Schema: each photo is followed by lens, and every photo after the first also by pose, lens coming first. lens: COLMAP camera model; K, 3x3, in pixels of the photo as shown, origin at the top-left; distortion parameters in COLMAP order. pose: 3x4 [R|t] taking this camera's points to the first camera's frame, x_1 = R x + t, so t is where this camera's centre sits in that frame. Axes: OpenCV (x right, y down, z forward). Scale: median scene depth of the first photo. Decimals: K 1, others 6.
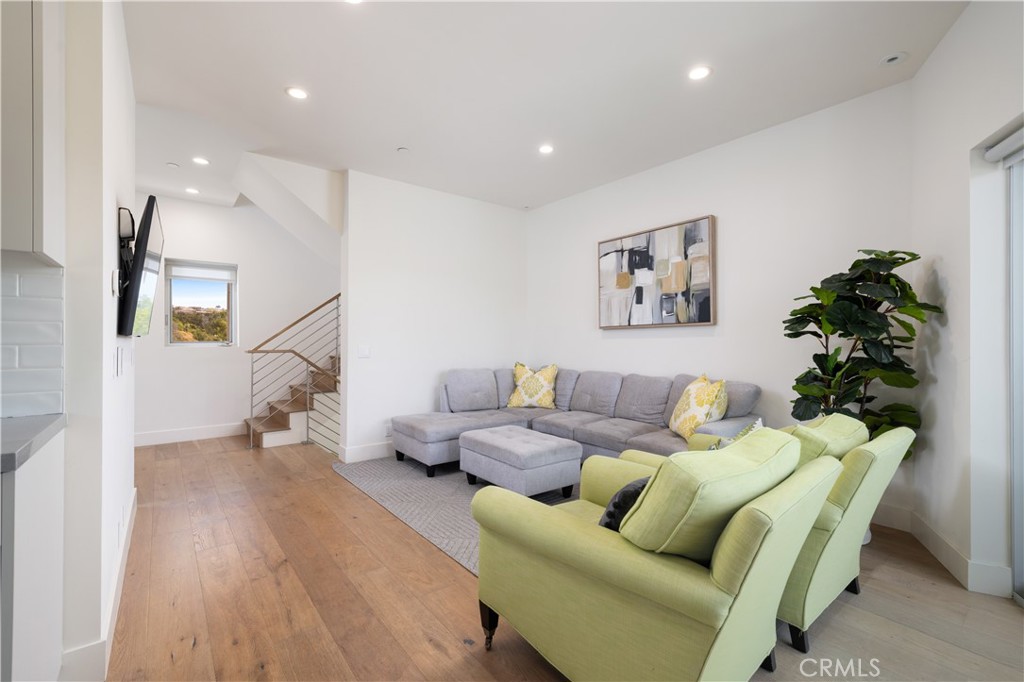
lens RADIAL K [[438.3, 0, 508.7], [0, 438.3, 337.2], [0, 0, 1]] dist [0.000271, 0.000115]
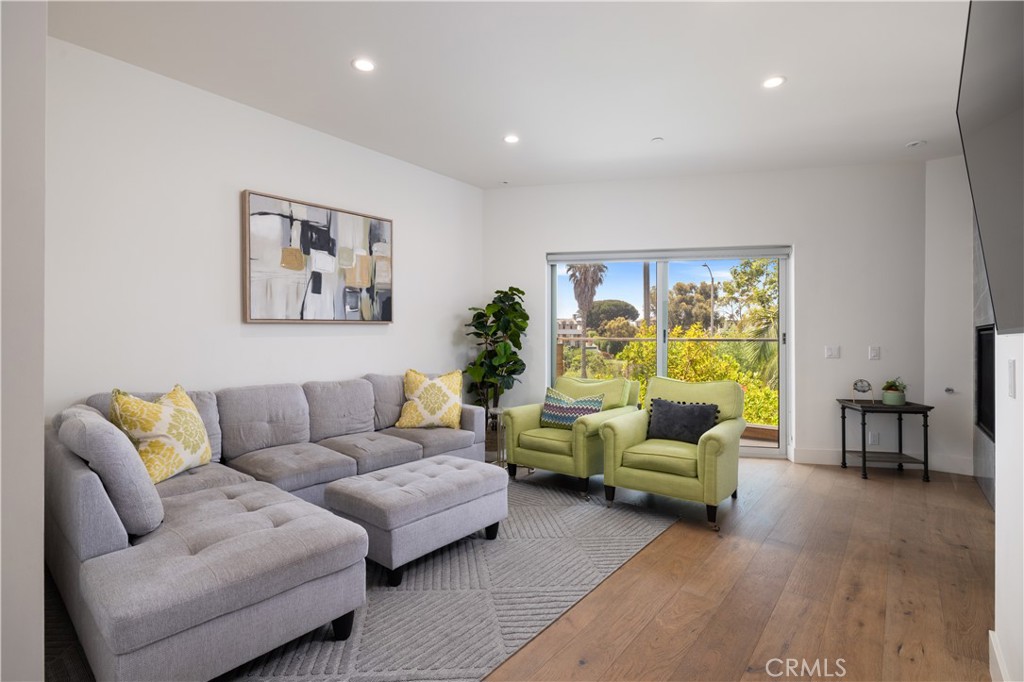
lens RADIAL K [[479.2, 0, 512.7], [0, 479.2, 336.1], [0, 0, 1]] dist [-0.002531, -0.000232]
pose [[-0.214920, 0.000573, 0.976632, -0.664442], [-0.005316, 0.999984, -0.001757, 0.001574], [-0.976617, -0.005569, -0.214913, 0.877384]]
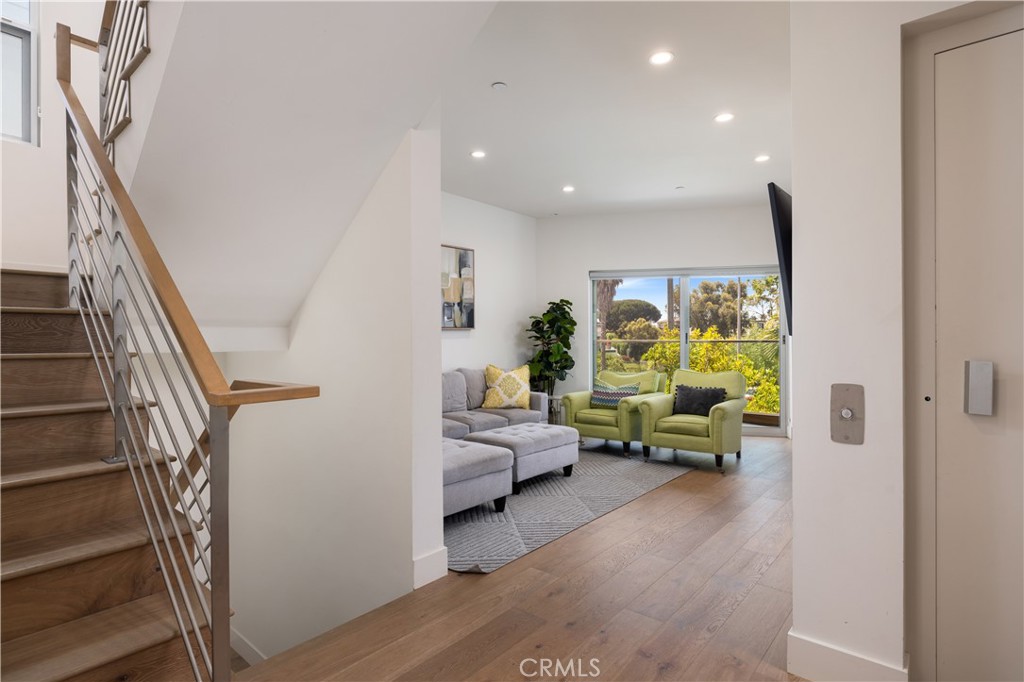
lens RADIAL K [[519.5, 0, 512.0], [0, 519.5, 341.0], [0, 0, 1]] dist [0.003157, -0.000096]
pose [[-0.193909, -0.002341, 0.981017, -1.050350], [-0.000547, 0.999997, 0.002278, 0.002687], [-0.981019, -0.000095, -0.193910, 1.091191]]
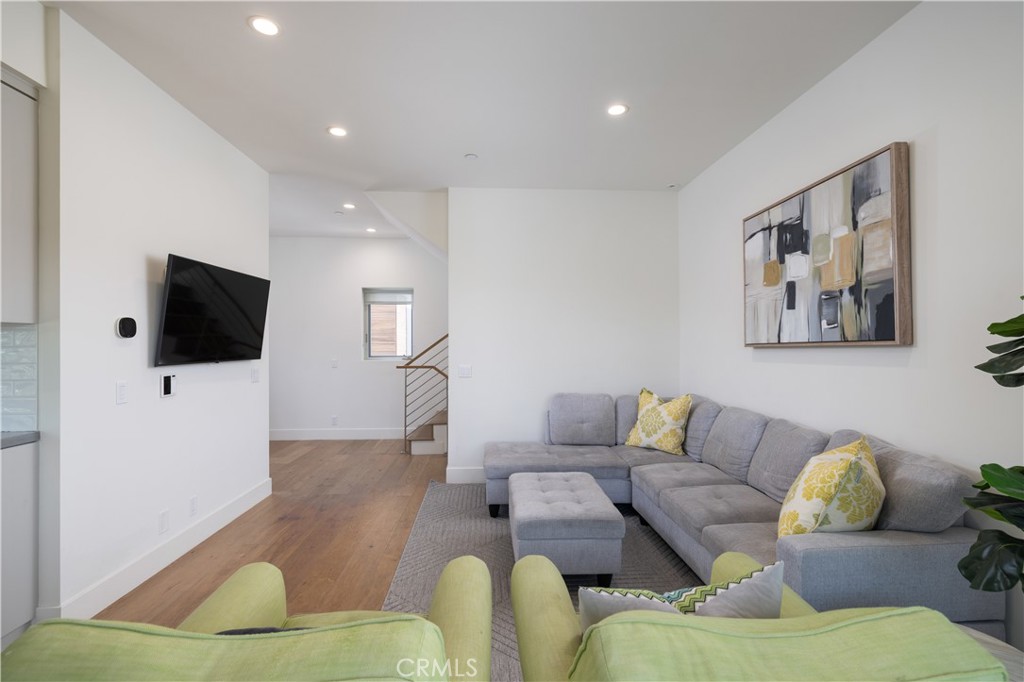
lens RADIAL K [[454.7, 0, 512.0], [0, 454.7, 341.0], [0, 0, 1]] dist [-0.002157, -0.000330]
pose [[0.820613, -0.007294, -0.571438, 0.357394], [0.006979, 0.999972, -0.002741, -0.032791], [0.571442, -0.001739, 0.820641, 0.247603]]
